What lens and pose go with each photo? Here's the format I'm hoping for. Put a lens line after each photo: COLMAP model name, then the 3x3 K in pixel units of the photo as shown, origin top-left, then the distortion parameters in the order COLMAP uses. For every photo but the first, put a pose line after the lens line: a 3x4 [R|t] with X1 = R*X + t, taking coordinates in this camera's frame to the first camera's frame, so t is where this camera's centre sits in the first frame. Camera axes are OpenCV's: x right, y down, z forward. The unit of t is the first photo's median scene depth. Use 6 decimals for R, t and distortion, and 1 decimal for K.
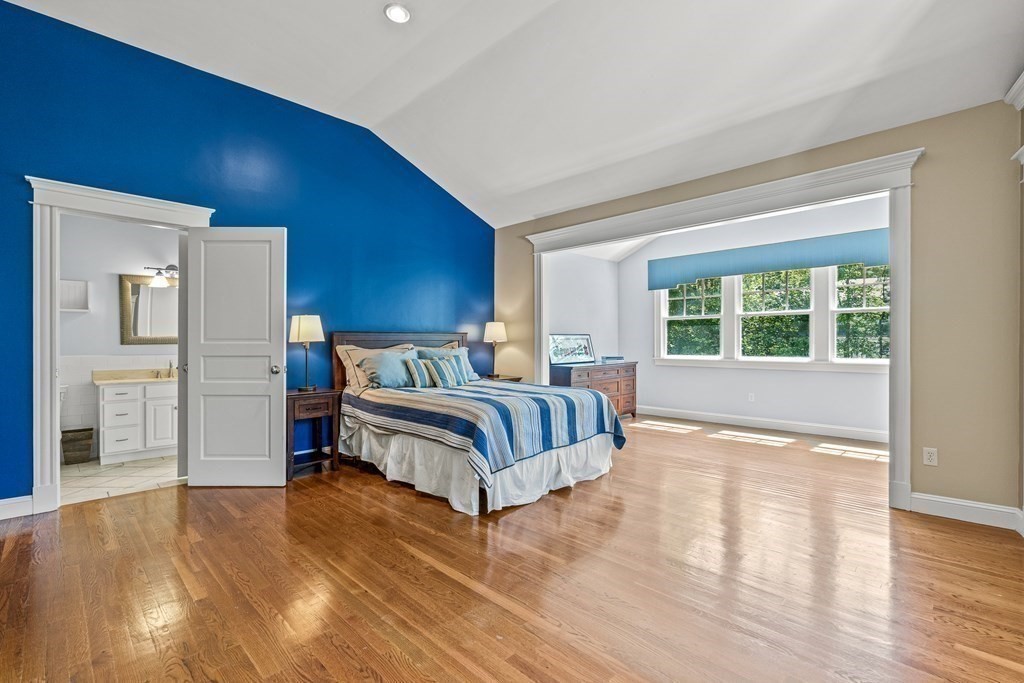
lens RADIAL K [[455.5, 0, 520.0], [0, 455.5, 343.3], [0, 0, 1]] dist [-0.001710, 0.001347]
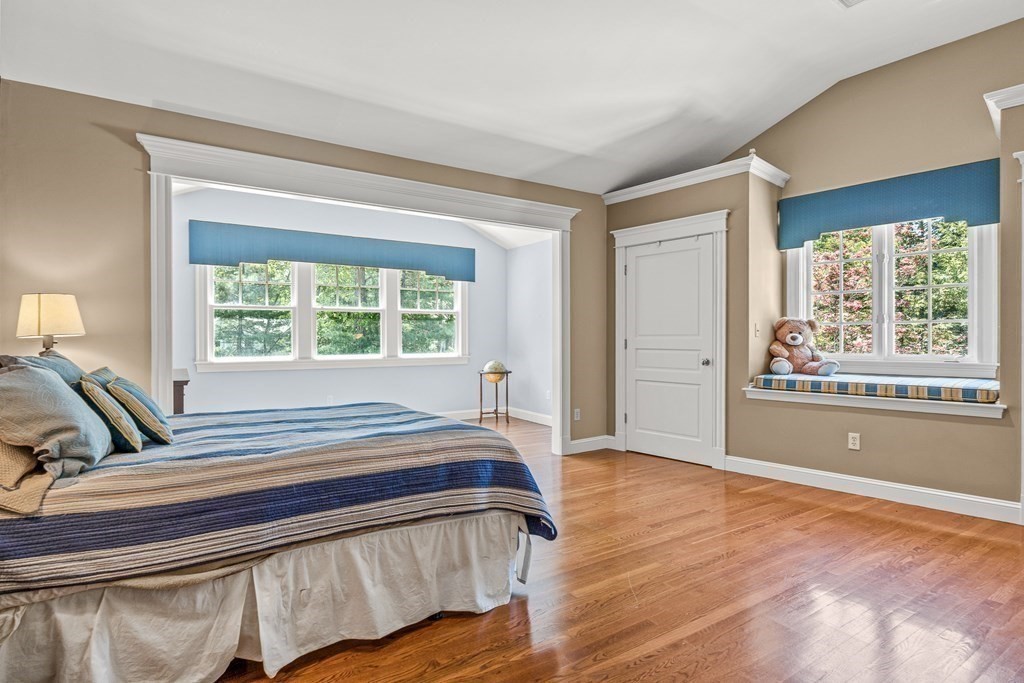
lens RADIAL K [[511.0, 0, 518.3], [0, 511.0, 340.3], [0, 0, 1]] dist [0.000187, 0.000707]
pose [[0.238924, -0.000341, 0.971038, -0.608347], [0.003443, 0.999994, -0.000496, 0.001589], [-0.971032, 0.003462, 0.238923, 0.604407]]
